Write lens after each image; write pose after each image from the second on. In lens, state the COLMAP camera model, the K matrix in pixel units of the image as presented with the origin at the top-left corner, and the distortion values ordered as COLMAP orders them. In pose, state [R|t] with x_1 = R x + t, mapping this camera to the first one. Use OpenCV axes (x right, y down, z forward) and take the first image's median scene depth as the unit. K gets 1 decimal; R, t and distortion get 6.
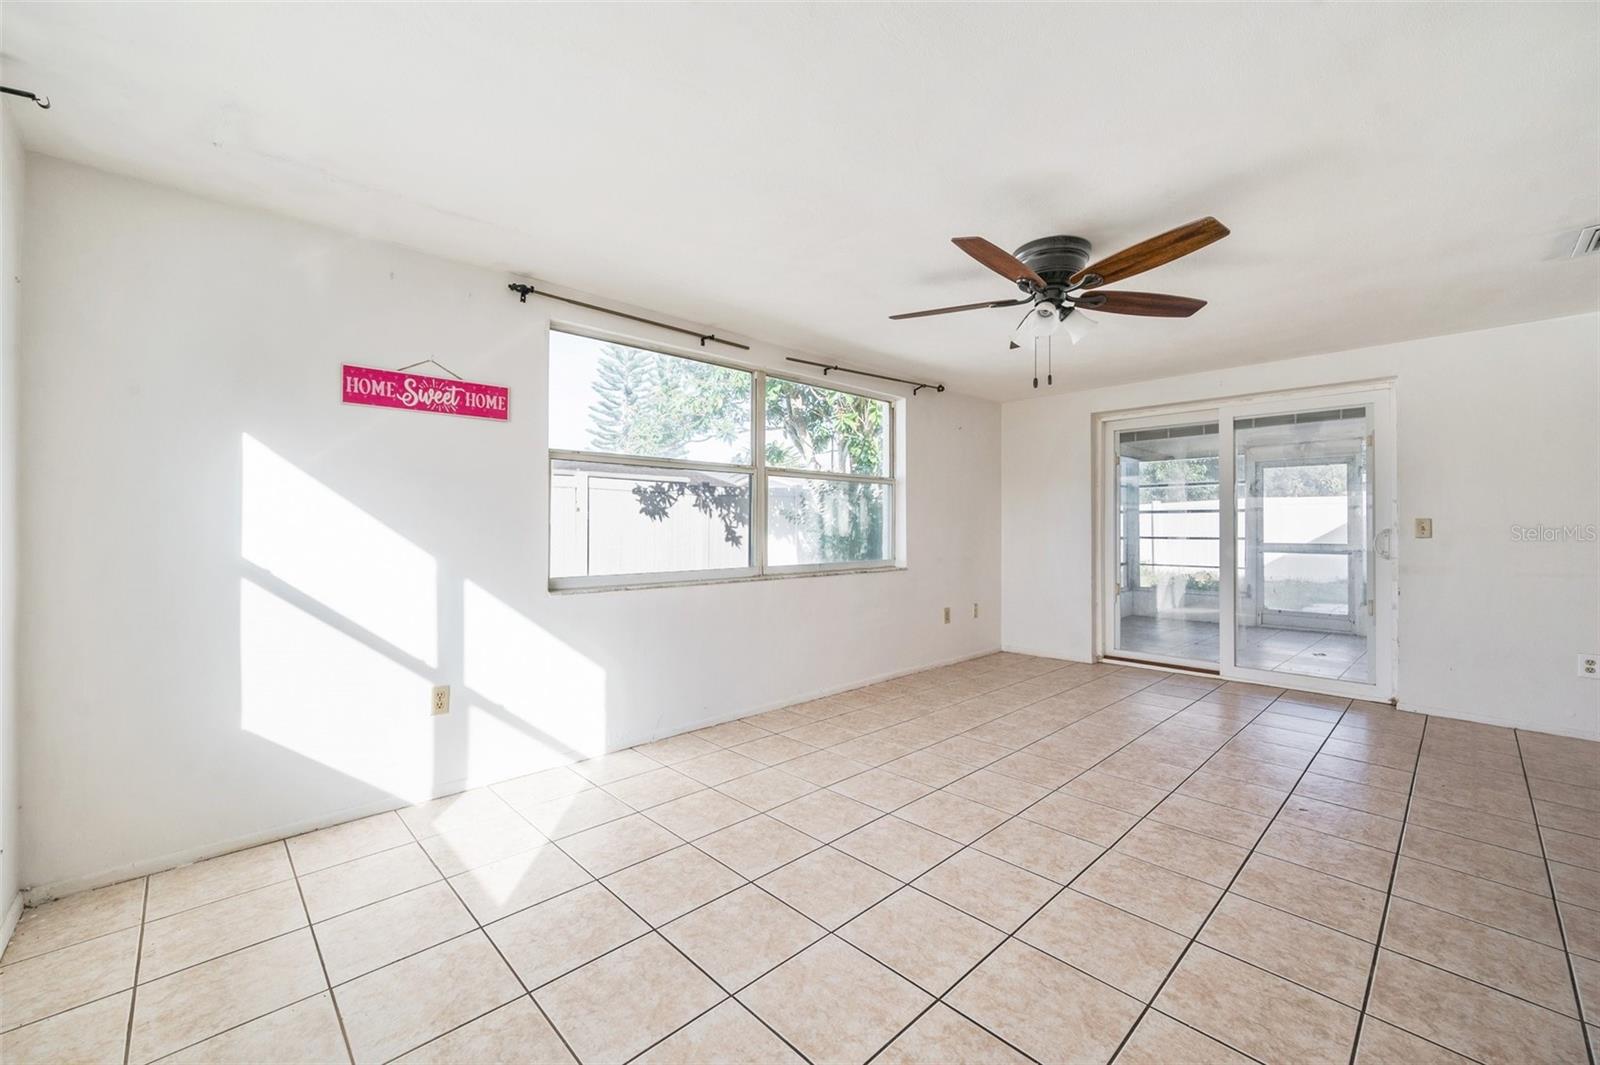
lens RADIAL K [[633.7, 0, 795.2], [0, 633.7, 527.7], [0, 0, 1]] dist [-0.003298, 0.001152]
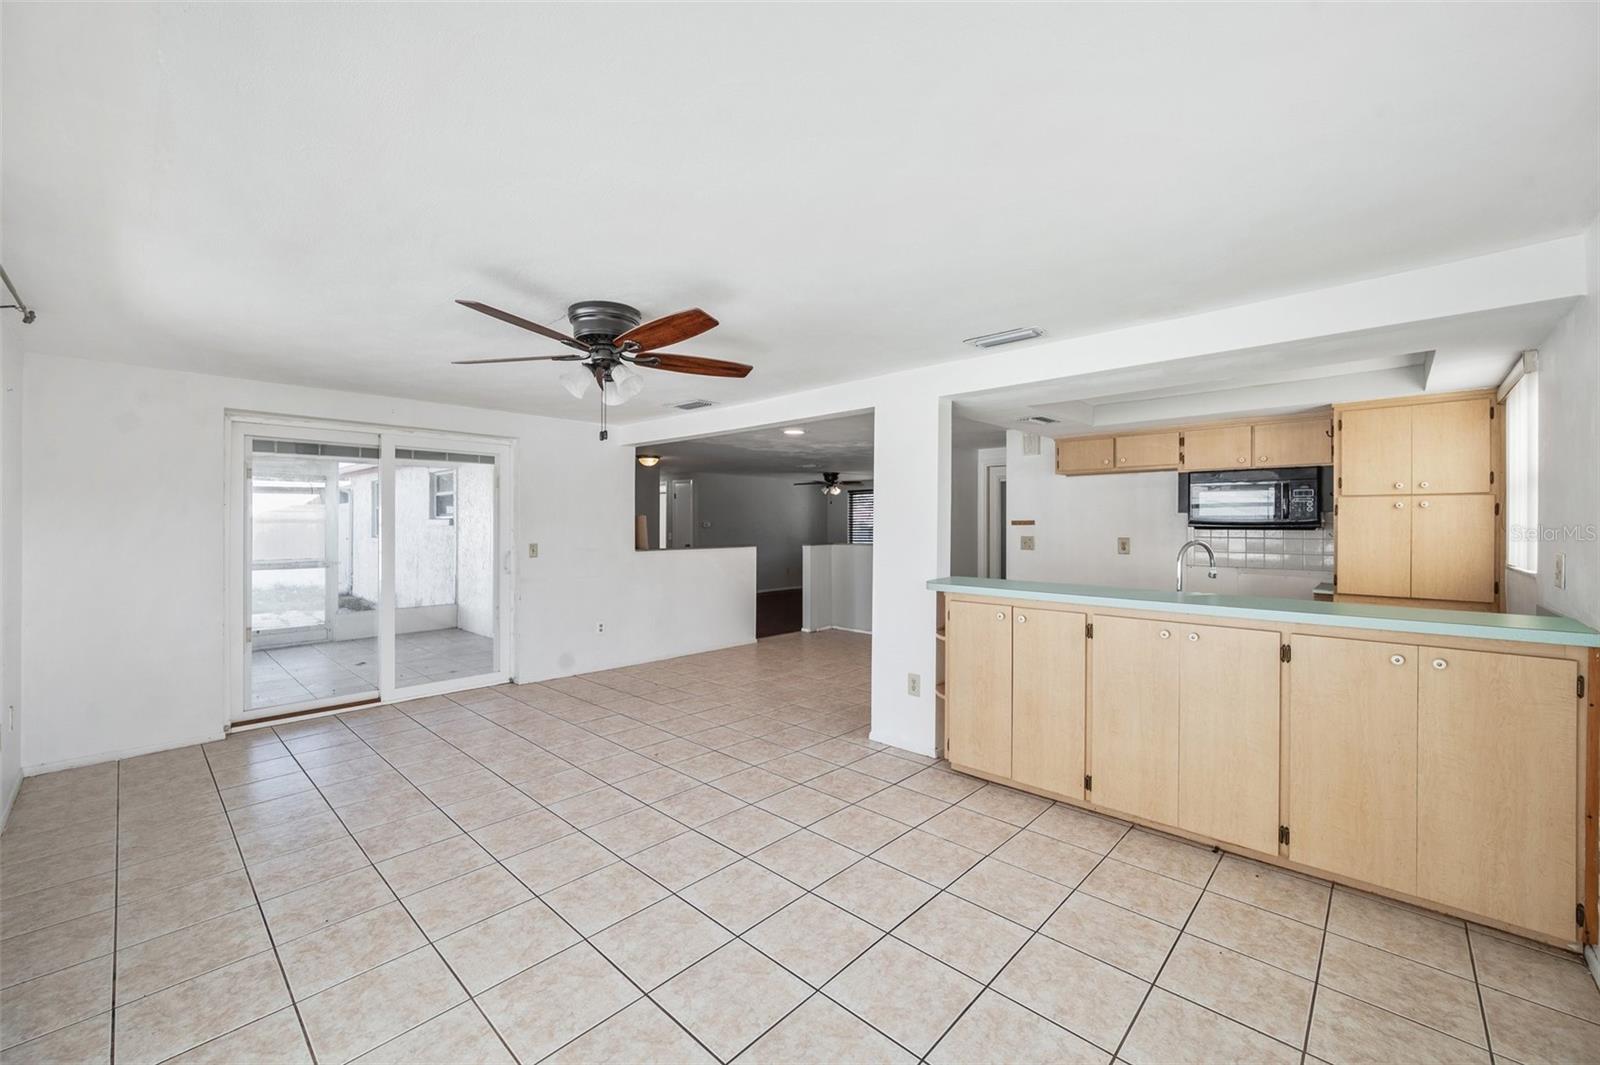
lens RADIAL K [[633.7, 0, 796.3], [0, 633.7, 520.8], [0, 0, 1]] dist [-0.003298, 0.001152]
pose [[-0.055432, 0.005134, 0.998449, -0.507343], [-0.000870, 0.999986, -0.005190, -0.066016], [-0.998462, -0.001156, -0.055427, 0.562303]]
